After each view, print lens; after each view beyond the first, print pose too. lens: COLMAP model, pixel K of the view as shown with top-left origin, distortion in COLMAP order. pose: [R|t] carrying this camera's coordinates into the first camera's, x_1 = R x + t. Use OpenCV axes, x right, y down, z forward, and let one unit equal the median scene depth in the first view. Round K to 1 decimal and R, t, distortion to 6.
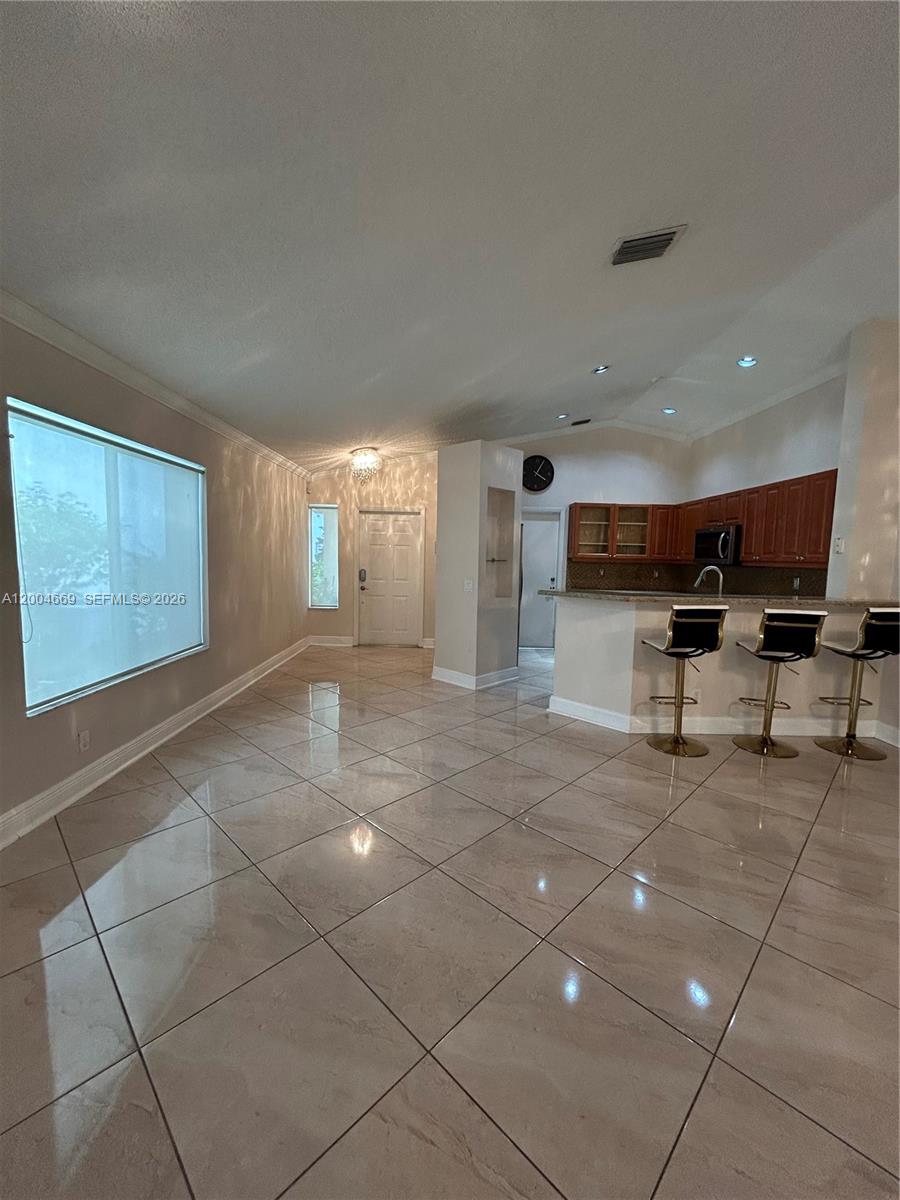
lens RADIAL K [[486.1, 0, 451.9], [0, 486.1, 601.5], [0, 0, 1]] dist [0.001392, -0.000249]
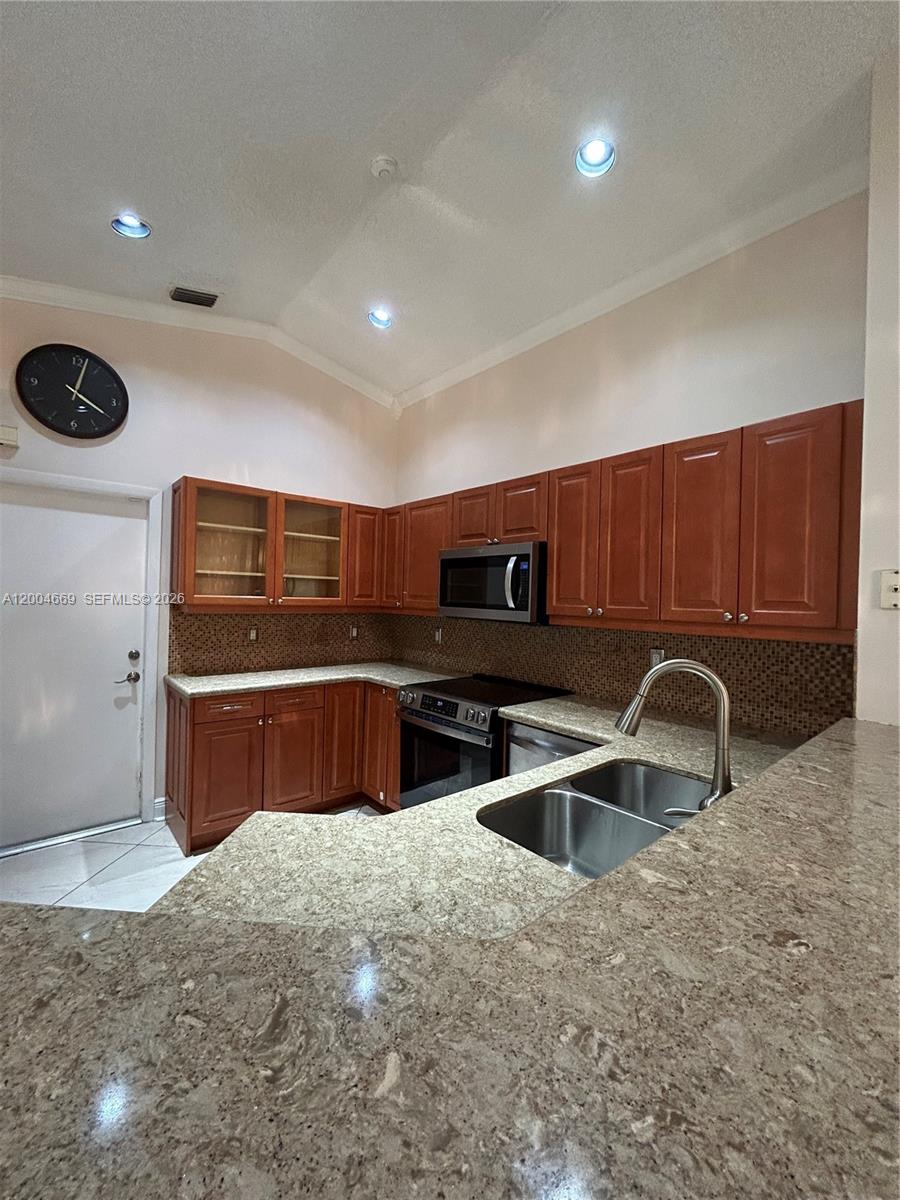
lens RADIAL K [[486.1, 0, 451.9], [0, 486.1, 601.5], [0, 0, 1]] dist [0.001392, -0.000249]
pose [[0.764486, -0.006281, 0.644610, 0.156798], [0.053316, 0.997143, -0.053514, -0.058343], [-0.642432, 0.075279, 0.762637, 0.529961]]
